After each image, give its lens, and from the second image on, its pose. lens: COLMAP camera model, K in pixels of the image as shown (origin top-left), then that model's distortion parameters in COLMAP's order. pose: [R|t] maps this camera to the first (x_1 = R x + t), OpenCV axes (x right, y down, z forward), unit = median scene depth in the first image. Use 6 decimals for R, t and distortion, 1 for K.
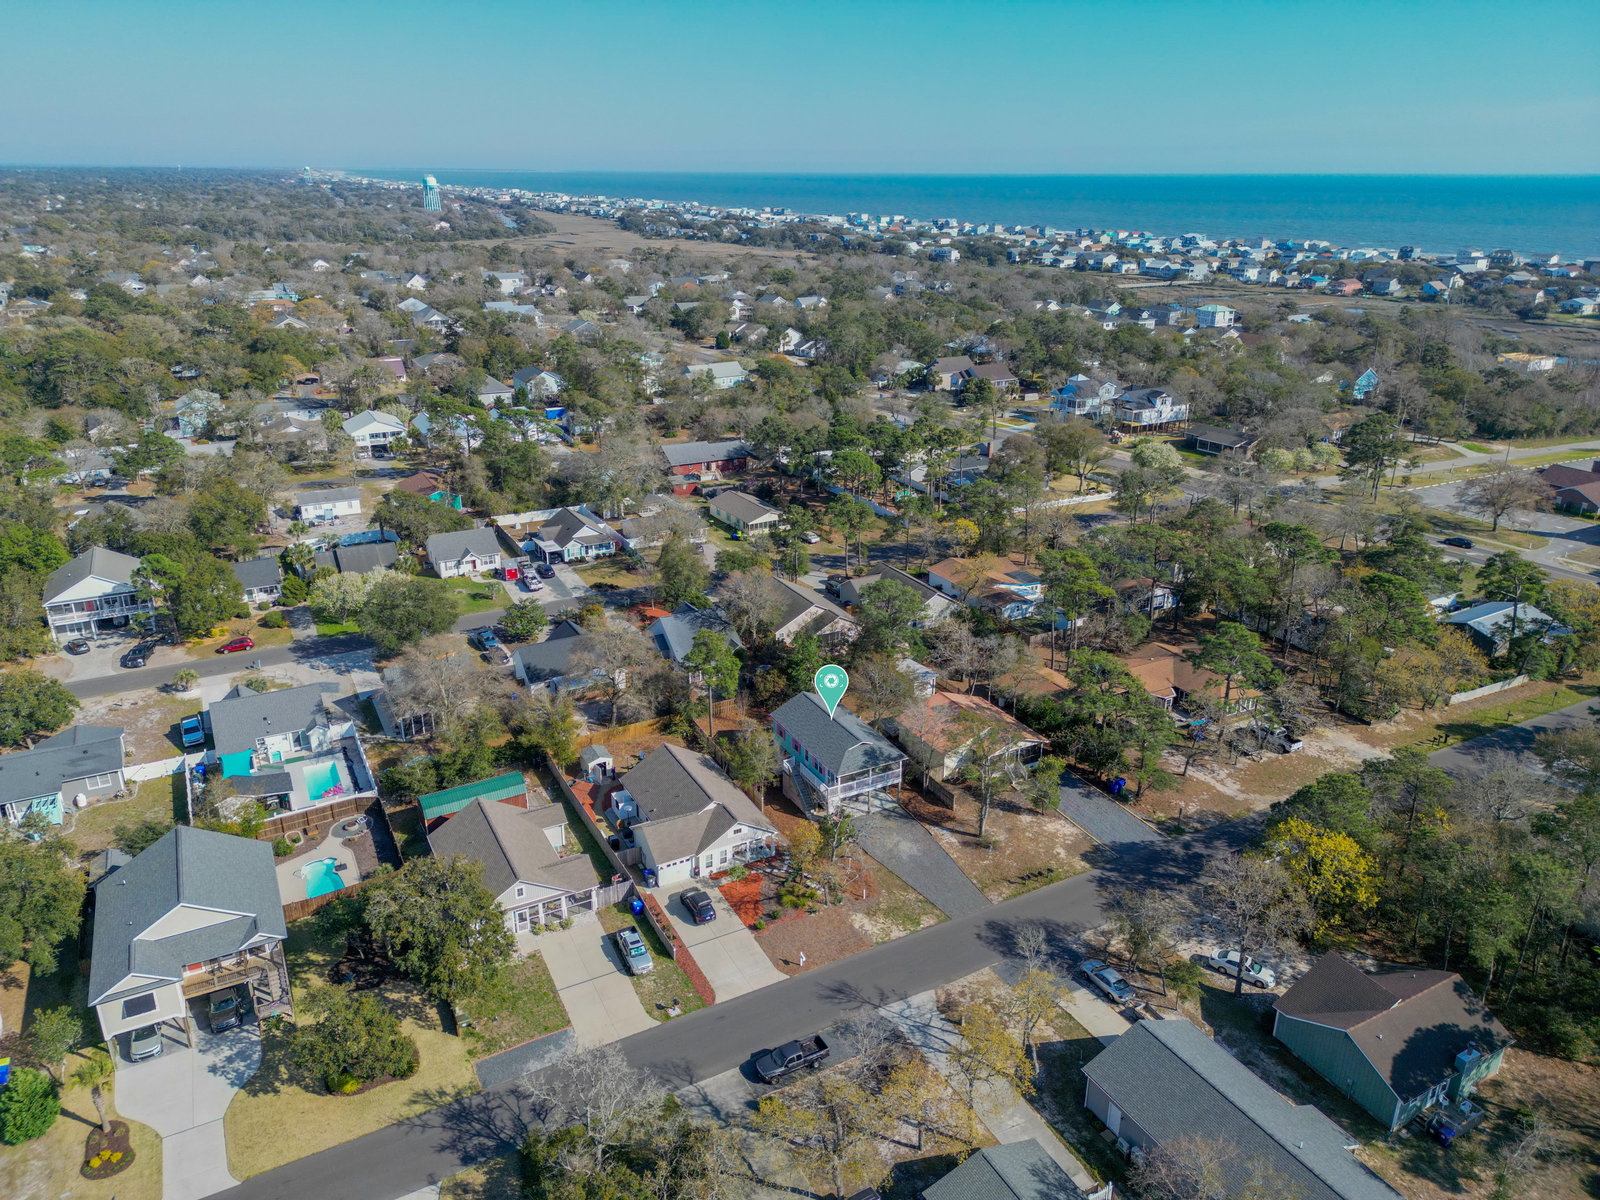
lens RADIAL K [[1113.9, 0, 800.0], [0, 1113.9, 600.0], [0, 0, 1]] dist [0.065872, -0.060941]
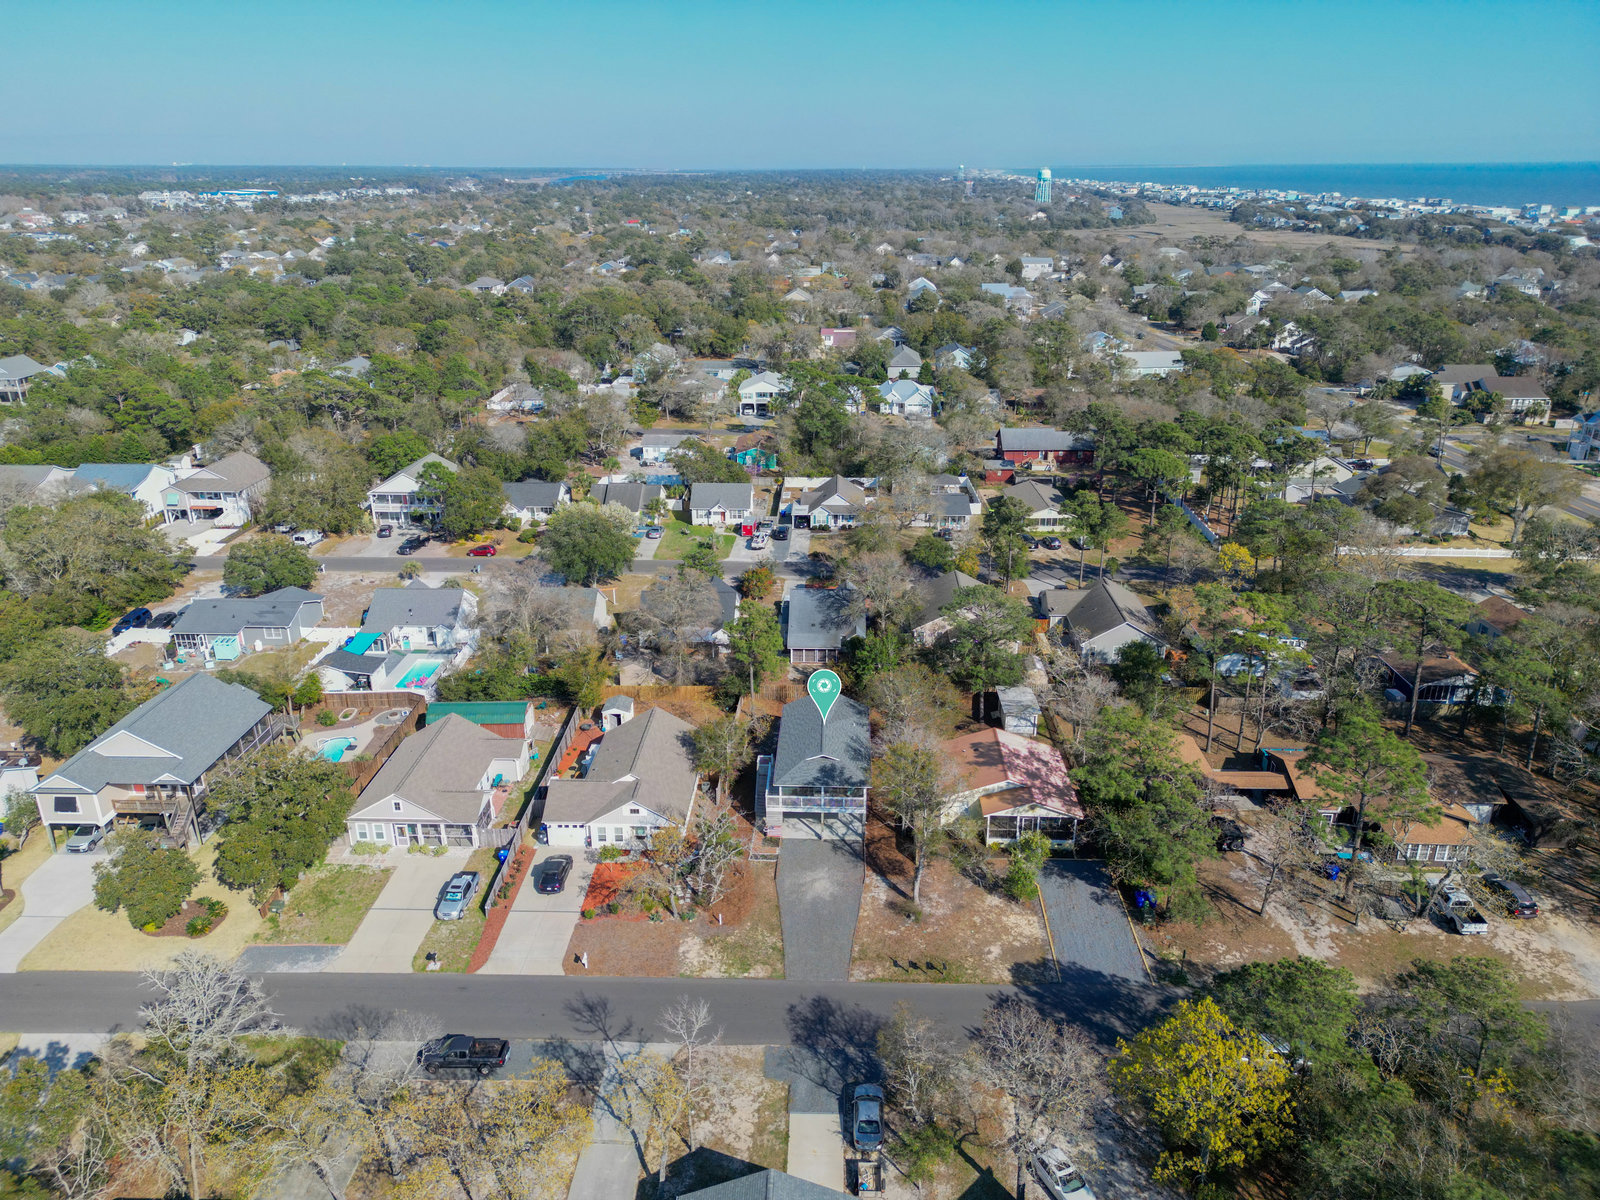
lens RADIAL K [[1113.9, 0, 800.0], [0, 1113.9, 600.0], [0, 0, 1]] dist [0.065872, -0.060941]
pose [[0.861397, 0.175401, -0.476686, 0.268950], [-0.174155, 0.983586, 0.047213, -0.017022], [0.477143, 0.042348, 0.877805, 0.147282]]
